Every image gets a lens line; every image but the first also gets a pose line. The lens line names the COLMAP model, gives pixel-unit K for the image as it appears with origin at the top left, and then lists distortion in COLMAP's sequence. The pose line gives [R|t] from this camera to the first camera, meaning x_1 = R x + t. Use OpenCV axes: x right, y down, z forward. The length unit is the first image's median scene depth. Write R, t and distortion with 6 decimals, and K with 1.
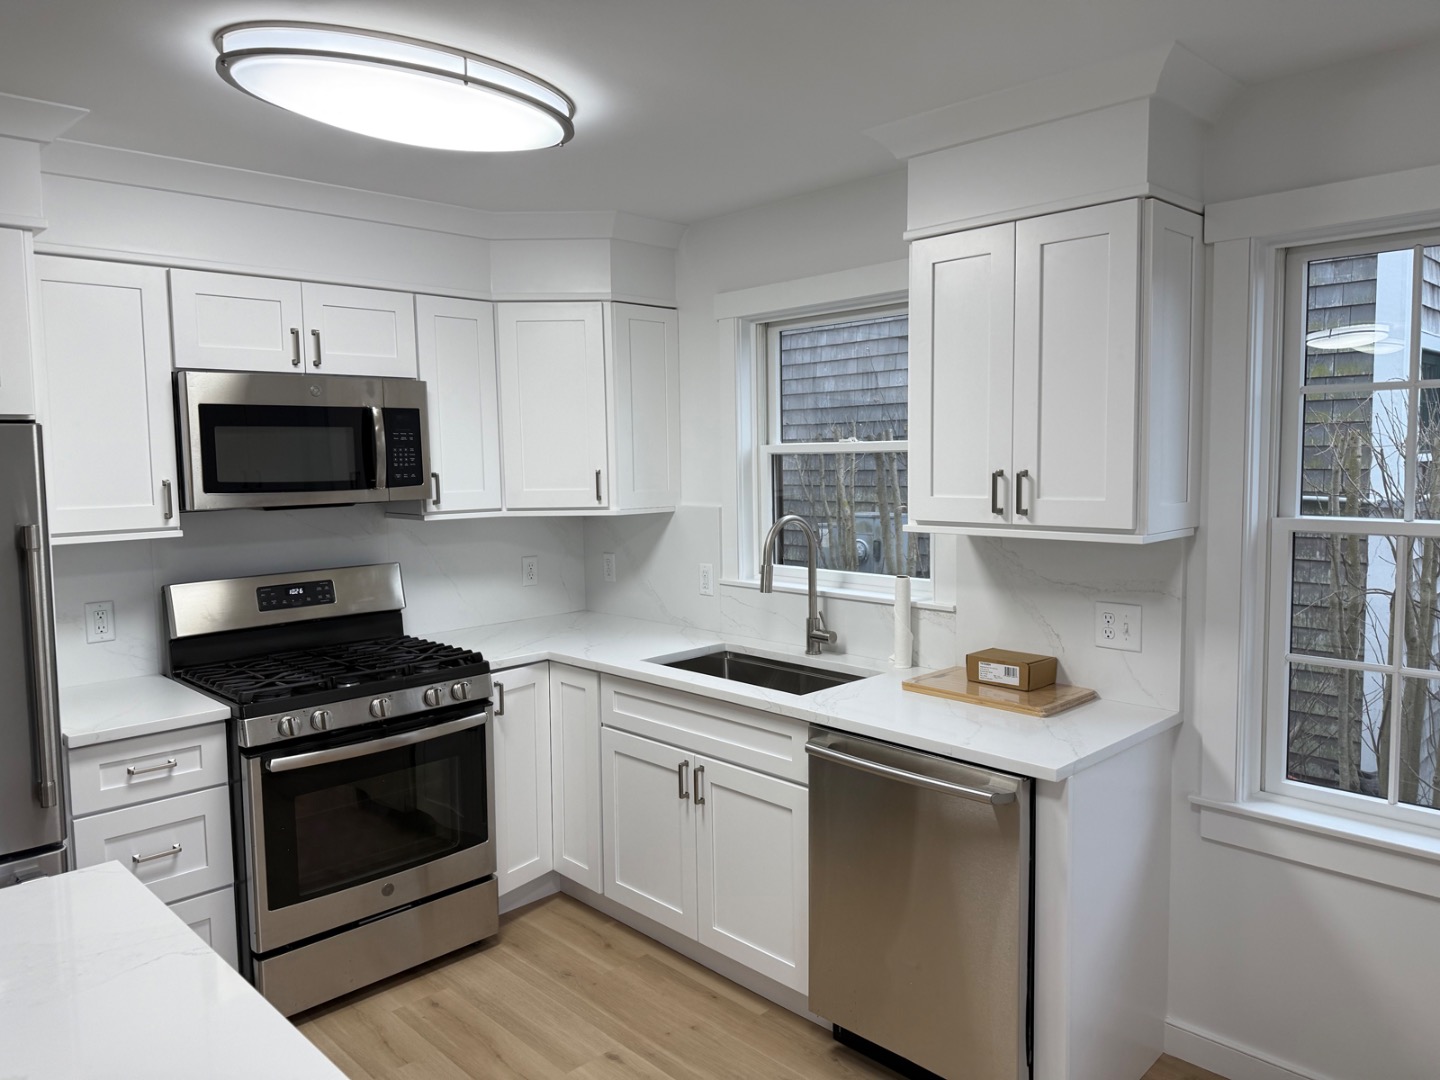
lens RADIAL K [[1009.8, 0, 712.9], [0, 1009.8, 532.7], [0, 0, 1]] dist [0.091705, -0.107956]
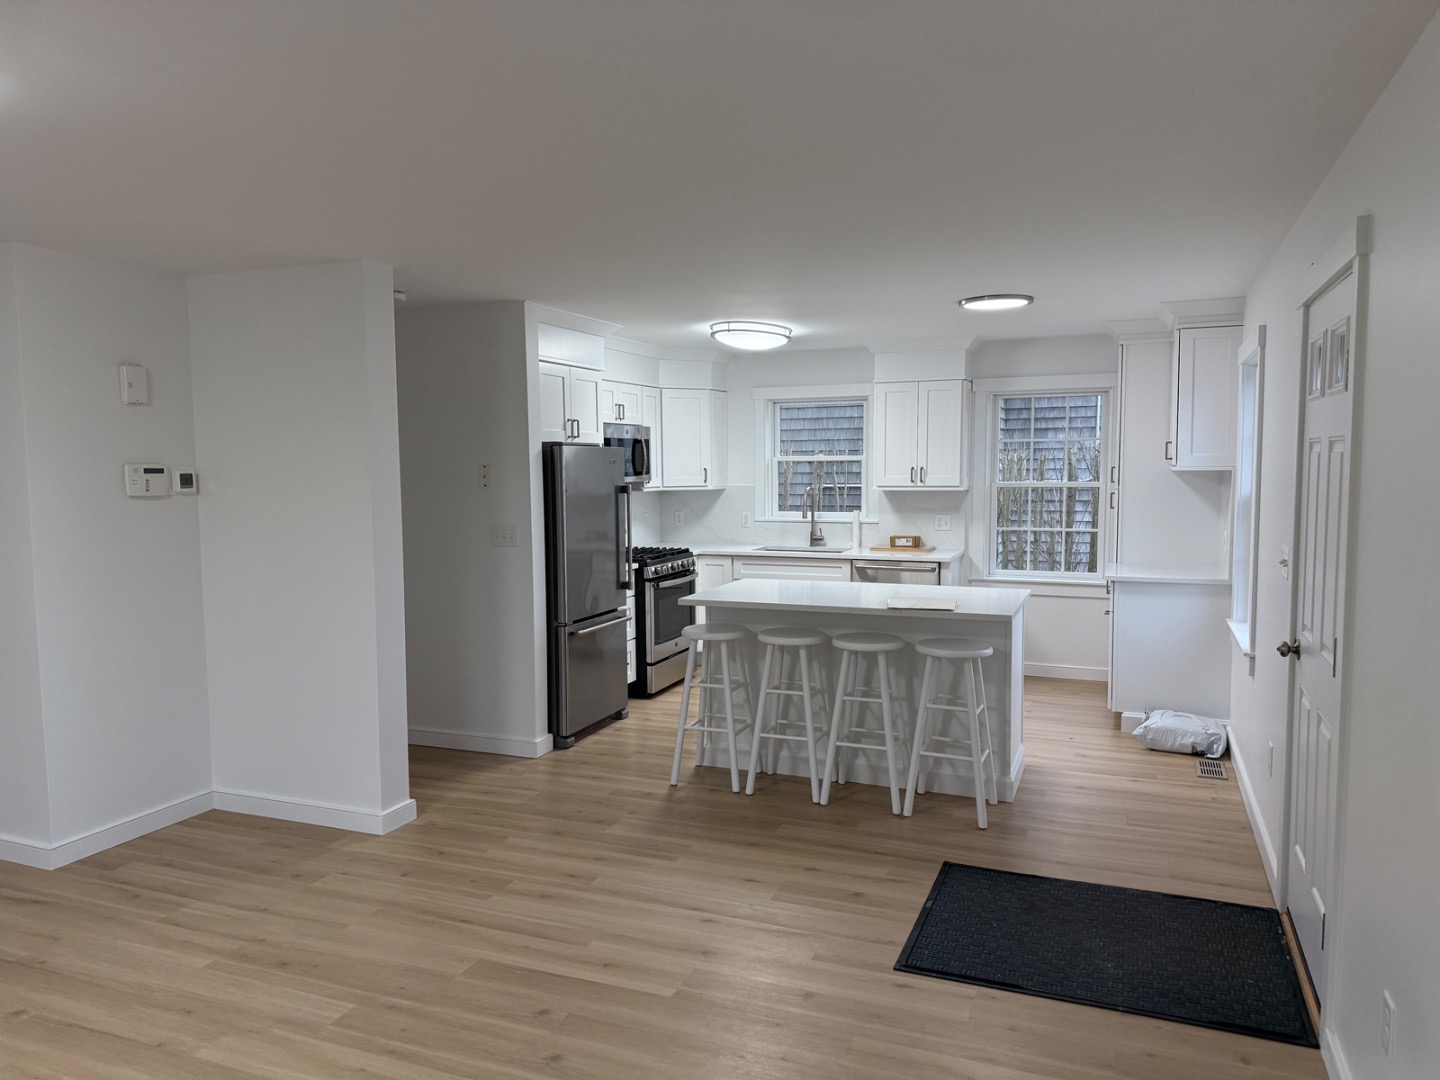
lens RADIAL K [[1009.8, 0, 733.3], [0, 1009.8, 544.2], [0, 0, 1]] dist [0.091705, -0.107956]
pose [[0.909502, -0.025761, 0.414902, -1.160748], [0.026299, 0.999644, 0.004417, 0.110816], [-0.414868, 0.006894, 0.909856, -1.178152]]
